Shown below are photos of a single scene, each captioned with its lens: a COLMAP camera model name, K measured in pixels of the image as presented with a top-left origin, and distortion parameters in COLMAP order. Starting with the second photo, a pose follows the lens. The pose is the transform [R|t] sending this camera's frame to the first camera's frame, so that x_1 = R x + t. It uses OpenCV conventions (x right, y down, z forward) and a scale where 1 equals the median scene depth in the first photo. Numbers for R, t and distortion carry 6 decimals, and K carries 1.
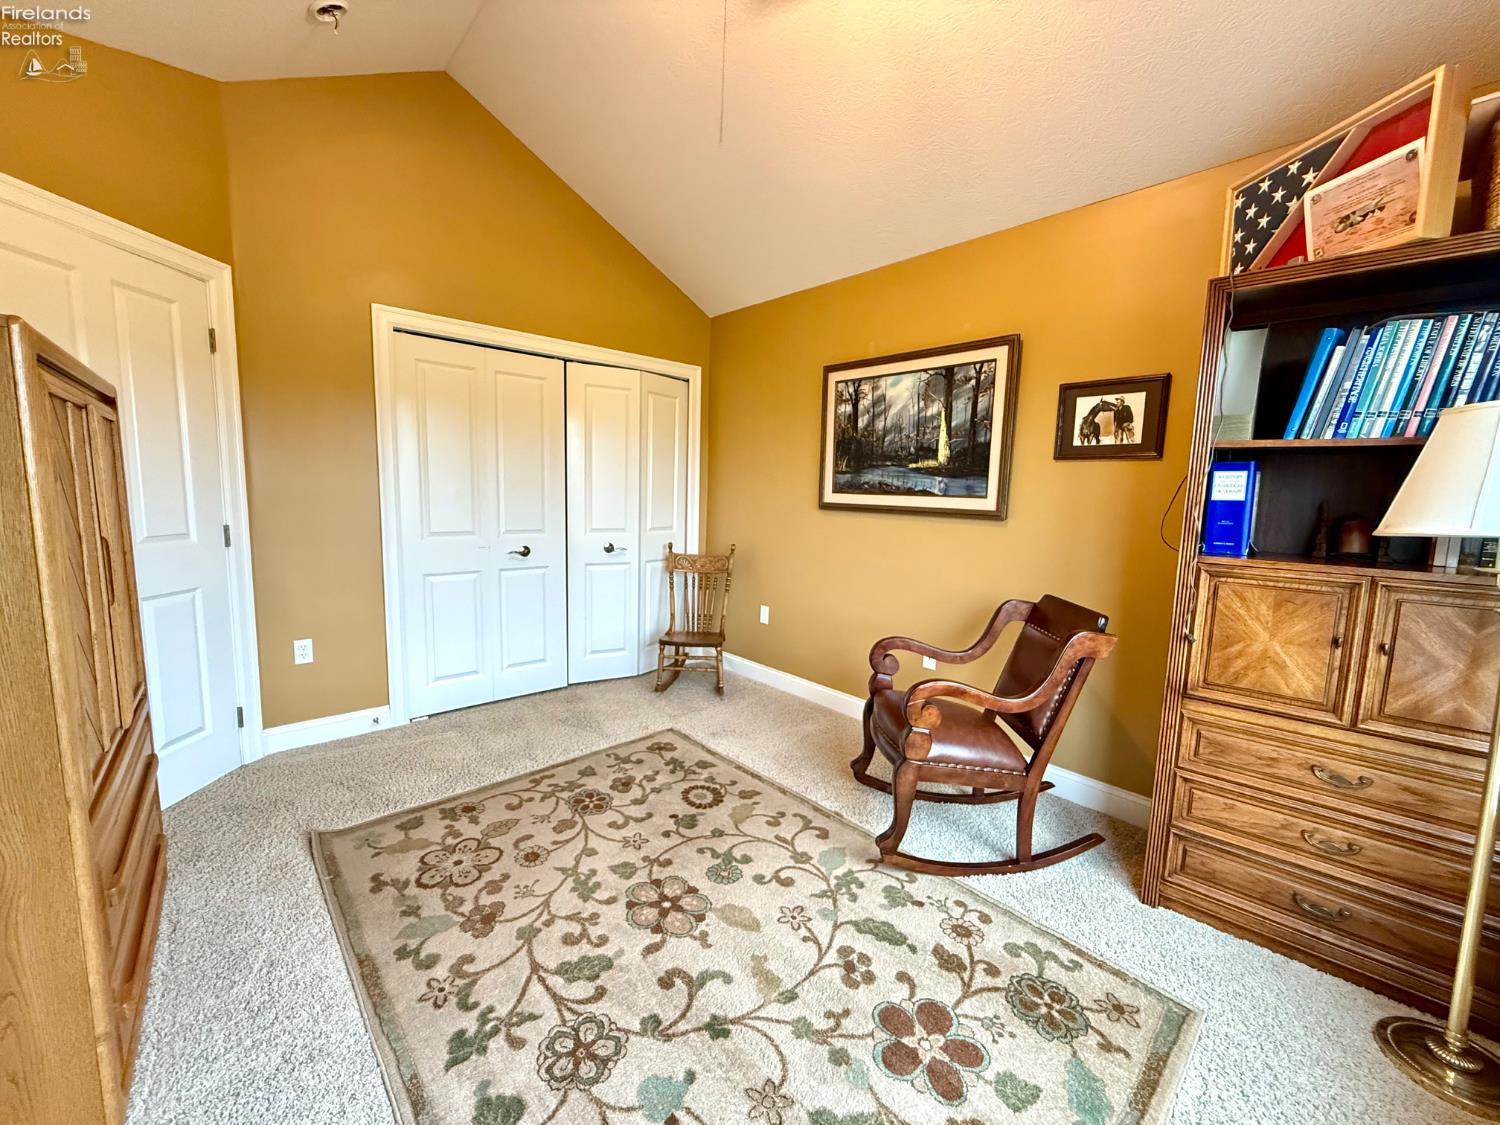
lens RADIAL K [[599.1, 0, 754.7], [0, 599.1, 561.2], [0, 0, 1]] dist [0.000152, -0.000254]
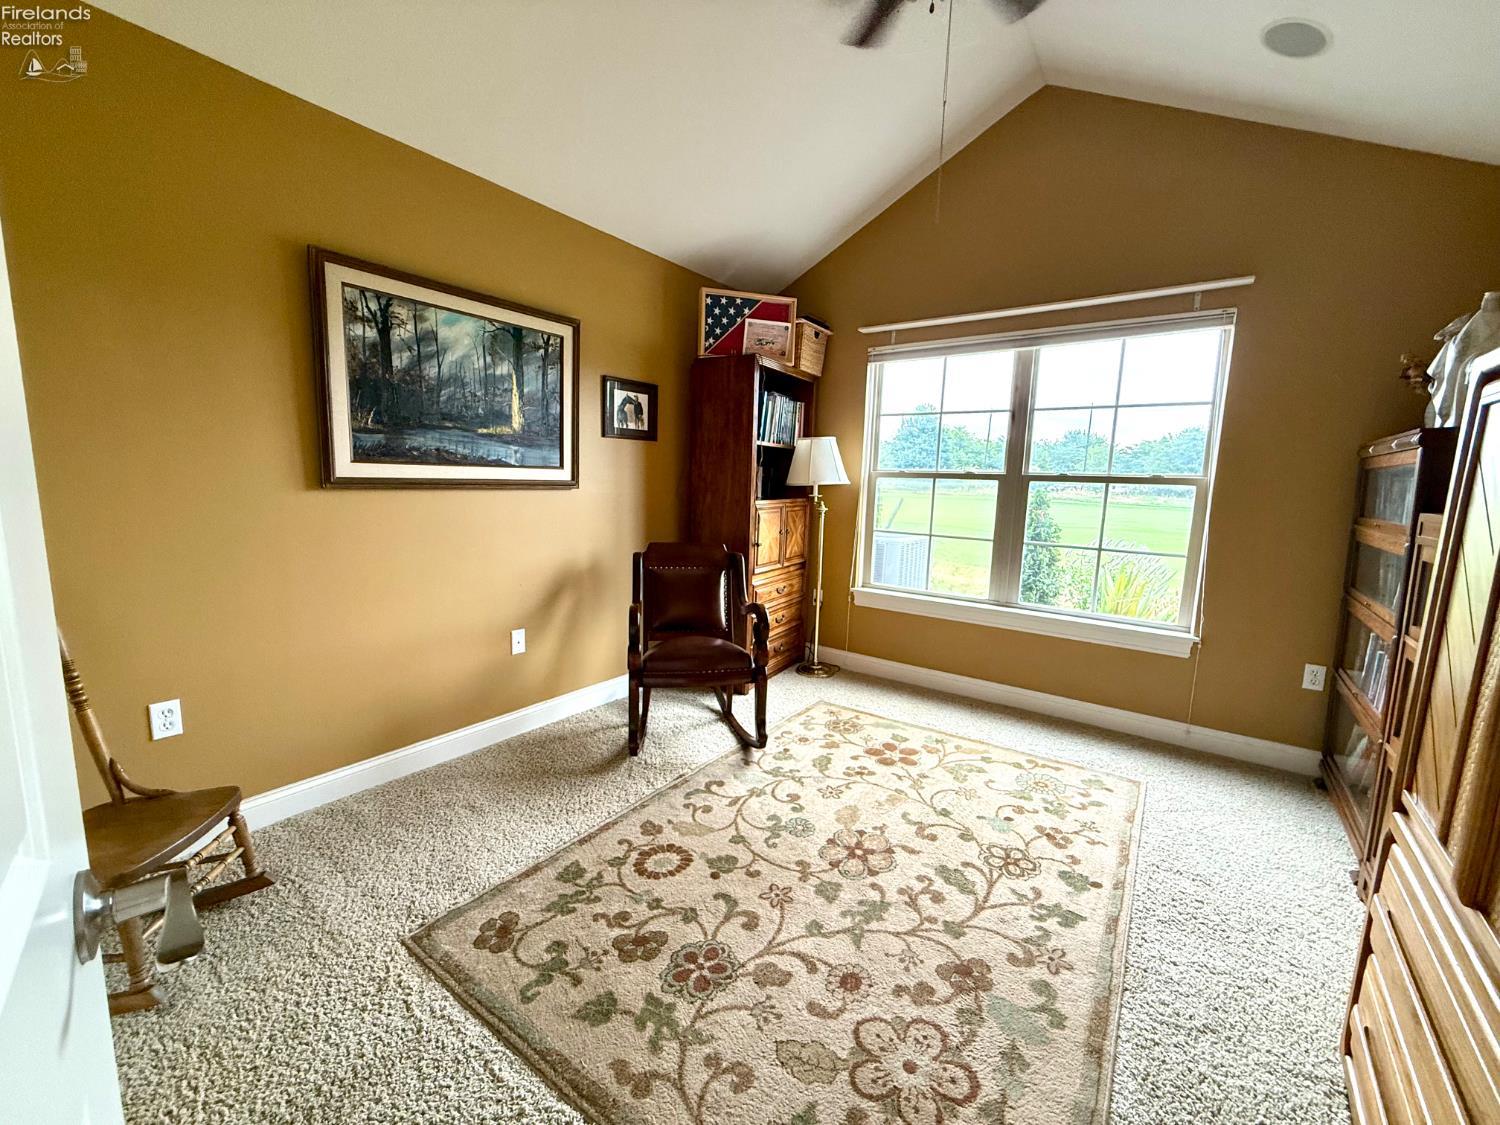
lens RADIAL K [[599.1, 0, 741.2], [0, 599.1, 560.7], [0, 0, 1]] dist [0.000152, -0.000254]
pose [[-0.189015, -0.170262, 0.967101, -0.875695], [0.085773, 0.978227, 0.188985, -0.145020], [-0.978221, 0.118672, -0.170296, 1.081299]]
